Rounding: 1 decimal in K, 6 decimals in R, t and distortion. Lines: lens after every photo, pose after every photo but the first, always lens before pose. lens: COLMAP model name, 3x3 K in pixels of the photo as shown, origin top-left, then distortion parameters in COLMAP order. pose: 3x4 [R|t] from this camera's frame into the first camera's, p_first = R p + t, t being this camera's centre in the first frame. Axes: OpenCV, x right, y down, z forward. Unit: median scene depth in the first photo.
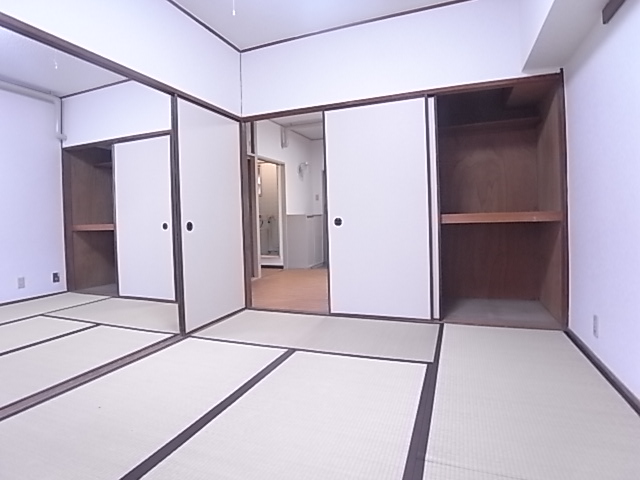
lens RADIAL K [[359.2, 0, 319.6], [0, 359.2, 228.4], [0, 0, 1]] dist [-0.062135, 0.000990]
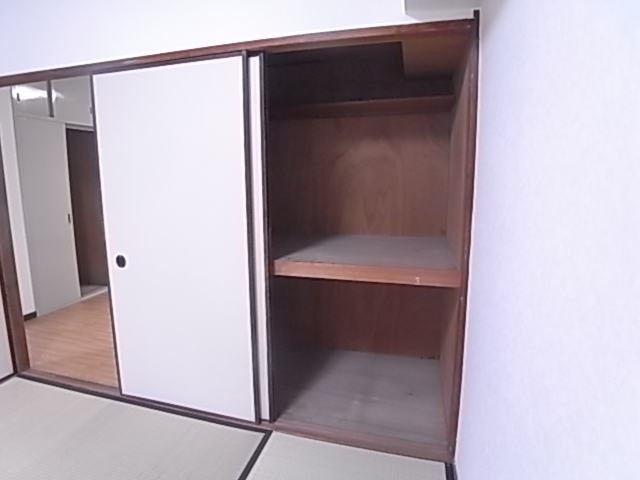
lens RADIAL K [[359.2, 0, 319.6], [0, 359.2, 228.4], [0, 0, 1]] dist [-0.062135, 0.000990]
pose [[0.994191, 0.007562, 0.107366, 0.325304], [-0.021084, 0.991885, 0.125380, -0.157475], [-0.105546, -0.126915, 0.986282, 0.368571]]
